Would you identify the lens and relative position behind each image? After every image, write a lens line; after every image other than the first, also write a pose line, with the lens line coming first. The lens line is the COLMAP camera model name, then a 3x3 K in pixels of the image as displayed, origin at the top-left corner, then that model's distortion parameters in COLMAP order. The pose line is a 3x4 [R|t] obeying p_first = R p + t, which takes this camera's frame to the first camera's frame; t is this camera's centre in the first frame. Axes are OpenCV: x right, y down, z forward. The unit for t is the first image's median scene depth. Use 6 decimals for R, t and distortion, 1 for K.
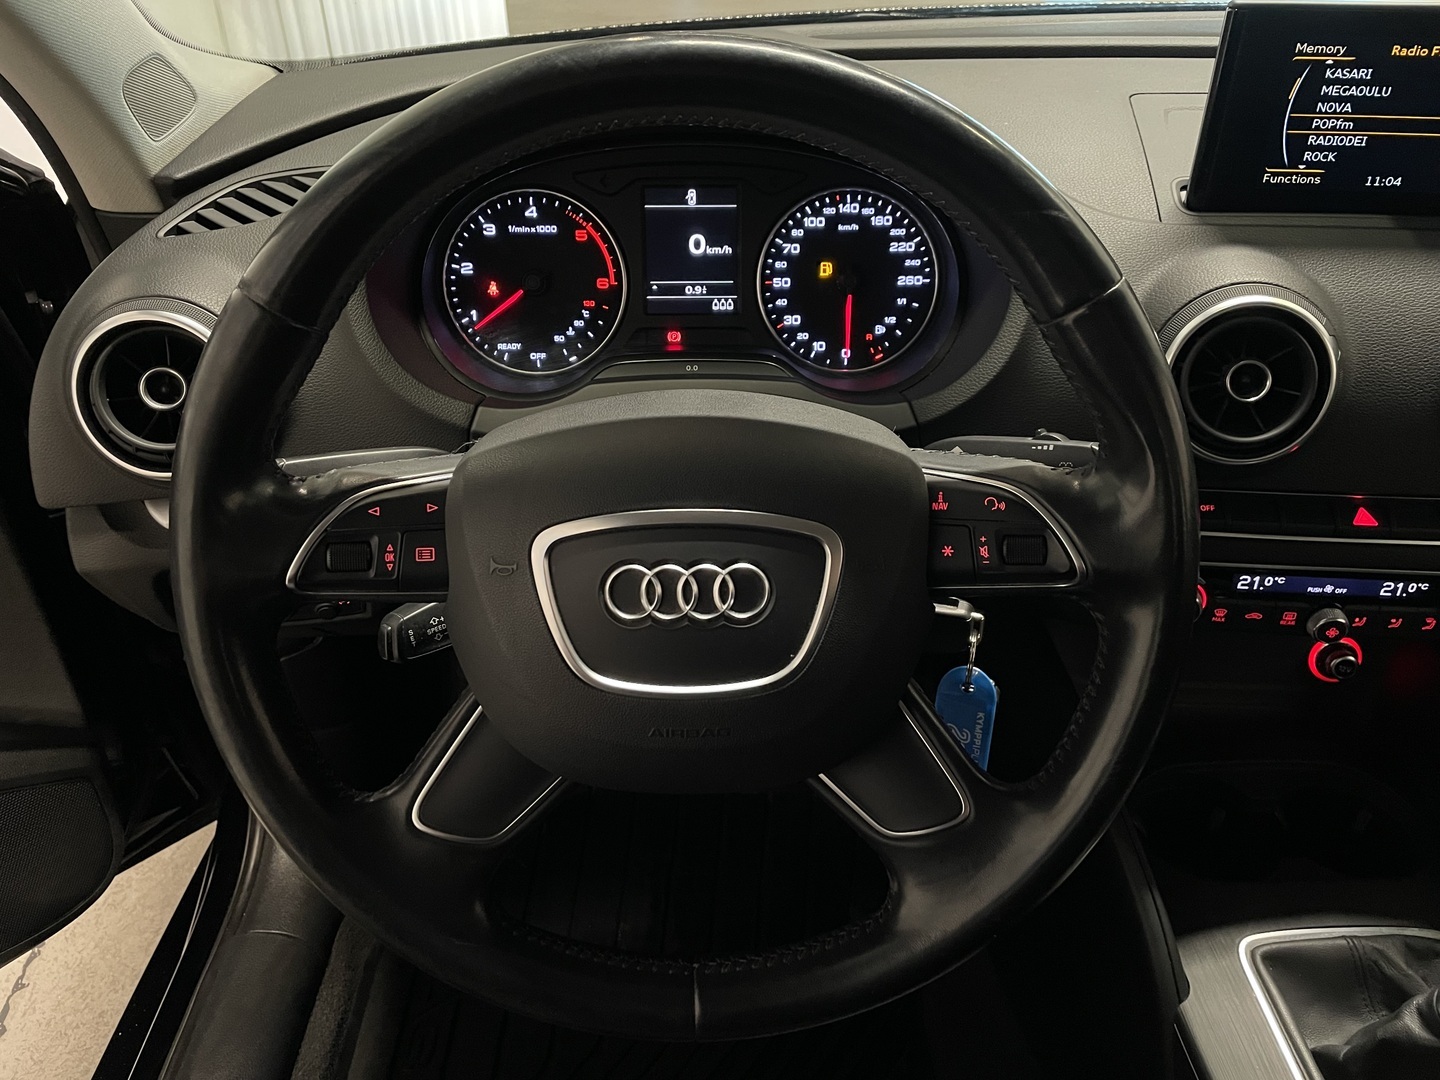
lens RADIAL K [[1110.3, 0, 723.5], [0, 1110.3, 524.1], [0, 0, 1]] dist [0.089426, -0.110220]
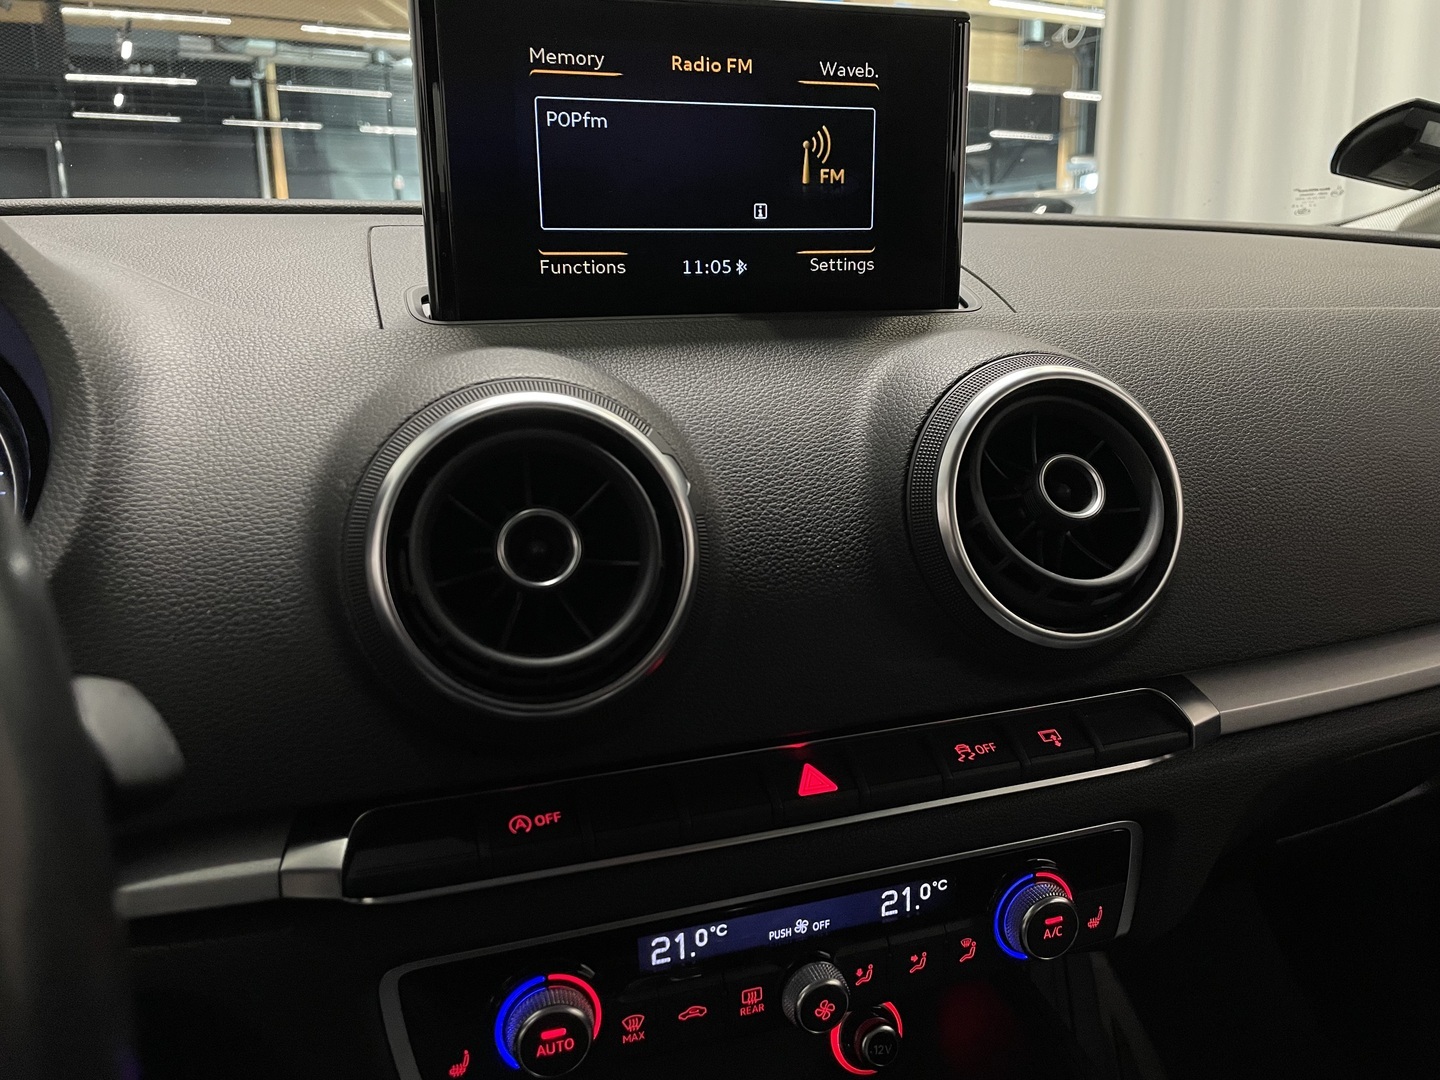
lens RADIAL K [[1110.3, 0, 723.5], [0, 1110.3, 524.1], [0, 0, 1]] dist [0.089426, -0.110220]
pose [[0.914683, -0.089595, 0.394116, 0.298865], [0.220047, 0.928324, -0.299657, 0.030286], [-0.339020, 0.360815, 0.868837, 0.457008]]
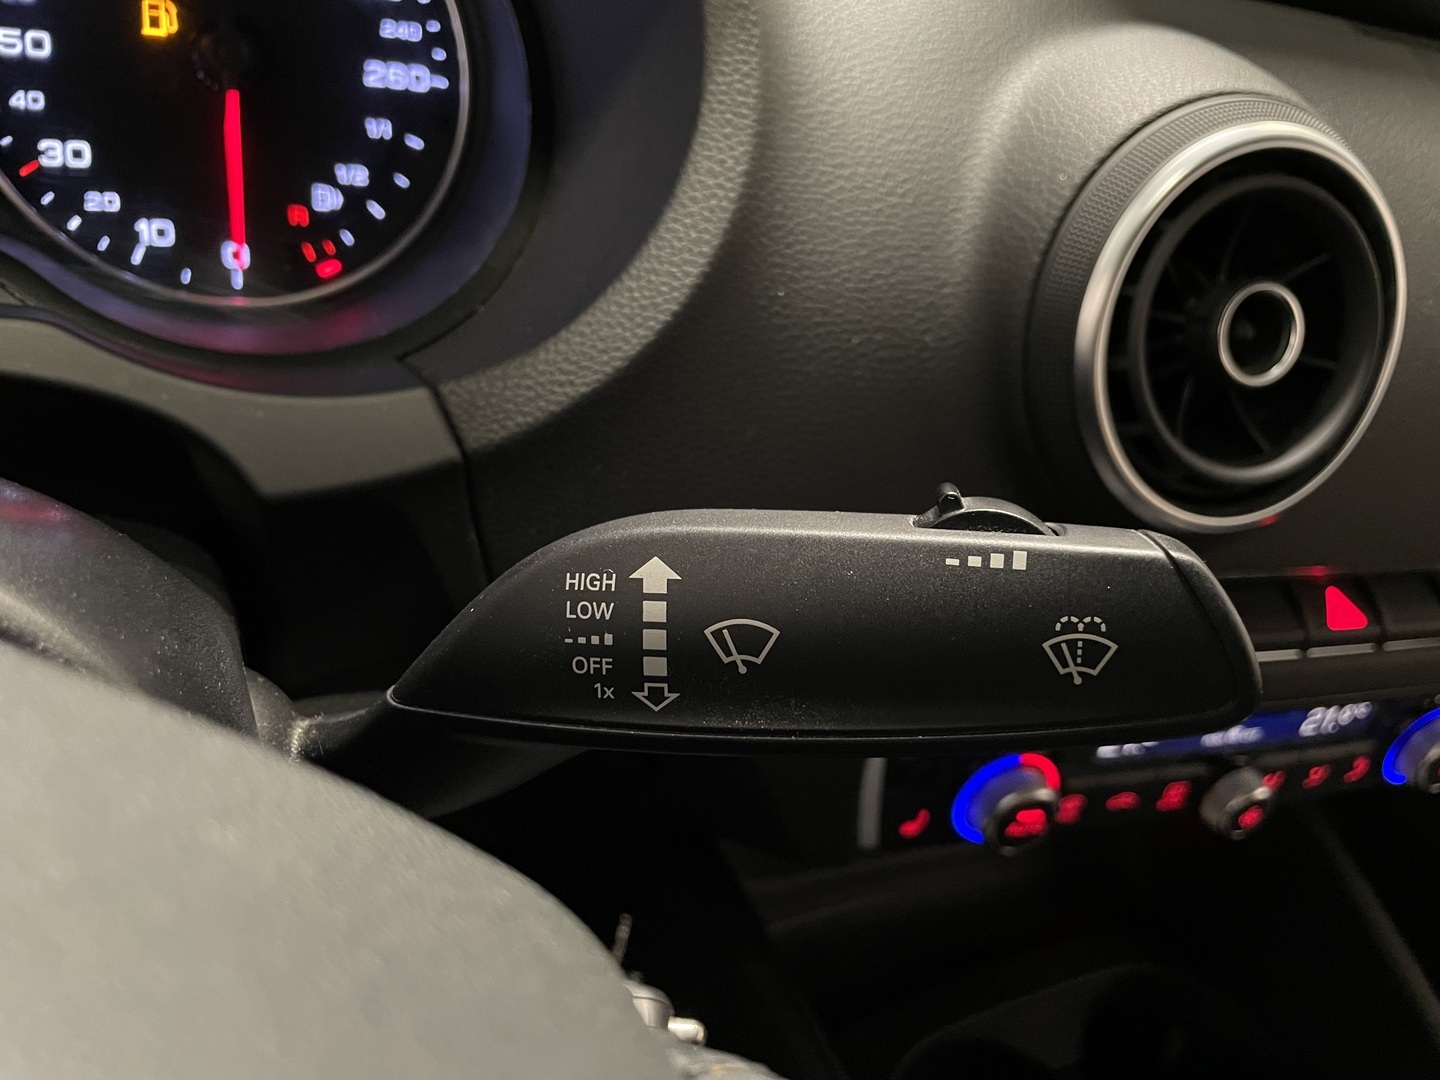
lens RADIAL K [[1142.2, 0, 720.0], [0, 1142.2, 540.0], [0, 0, 1]] dist [0.073959, -0.134577]
pose [[0.897633, -0.065875, 0.435793, 0.085757], [0.053132, 0.997730, 0.041379, -0.069450], [-0.437530, -0.013988, 0.899095, 0.615875]]
